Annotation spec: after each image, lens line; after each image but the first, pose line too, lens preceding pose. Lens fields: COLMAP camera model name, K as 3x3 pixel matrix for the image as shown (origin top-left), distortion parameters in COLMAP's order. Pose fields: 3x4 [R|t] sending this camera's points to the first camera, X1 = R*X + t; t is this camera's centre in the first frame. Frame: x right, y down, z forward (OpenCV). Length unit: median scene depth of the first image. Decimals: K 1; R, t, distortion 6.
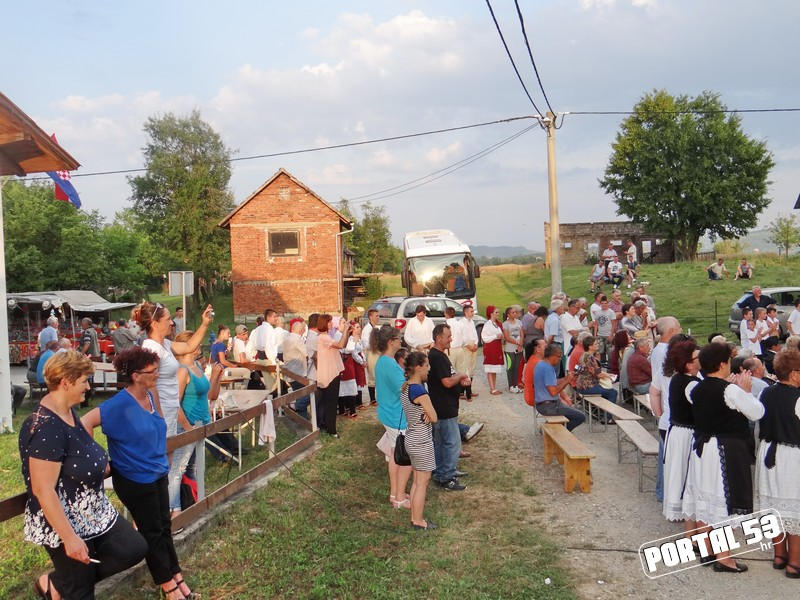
lens RADIAL K [[889.3, 0, 398.9], [0, 889.3, 300.4], [0, 0, 1]] dist [0.012979, 0.000000]
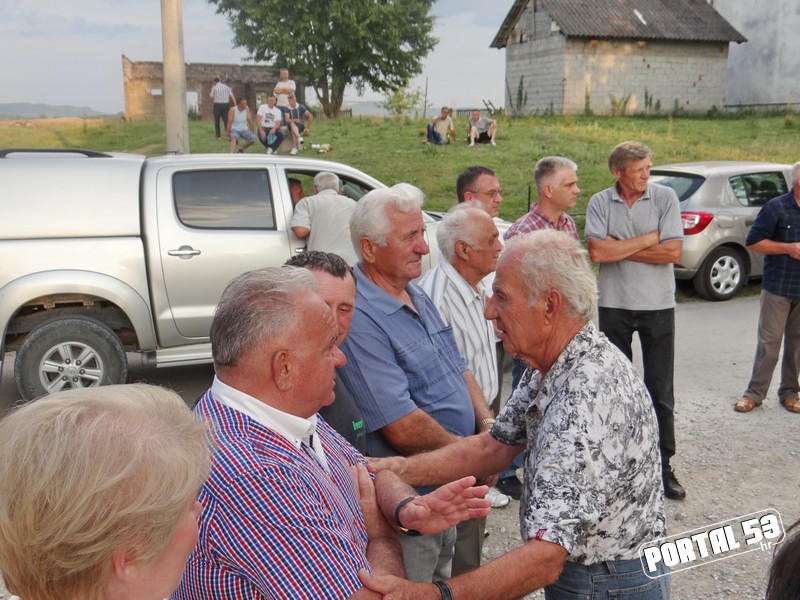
lens RADIAL K [[889.3, 0, 398.9], [0, 889.3, 302.0], [0, 0, 1]] dist [0.012979, 0.000000]
pose [[0.893847, -0.048927, 0.445695, 0.045561], [-0.018527, 0.989149, 0.145743, -0.003698], [-0.447989, -0.138530, 0.883241, 0.325224]]
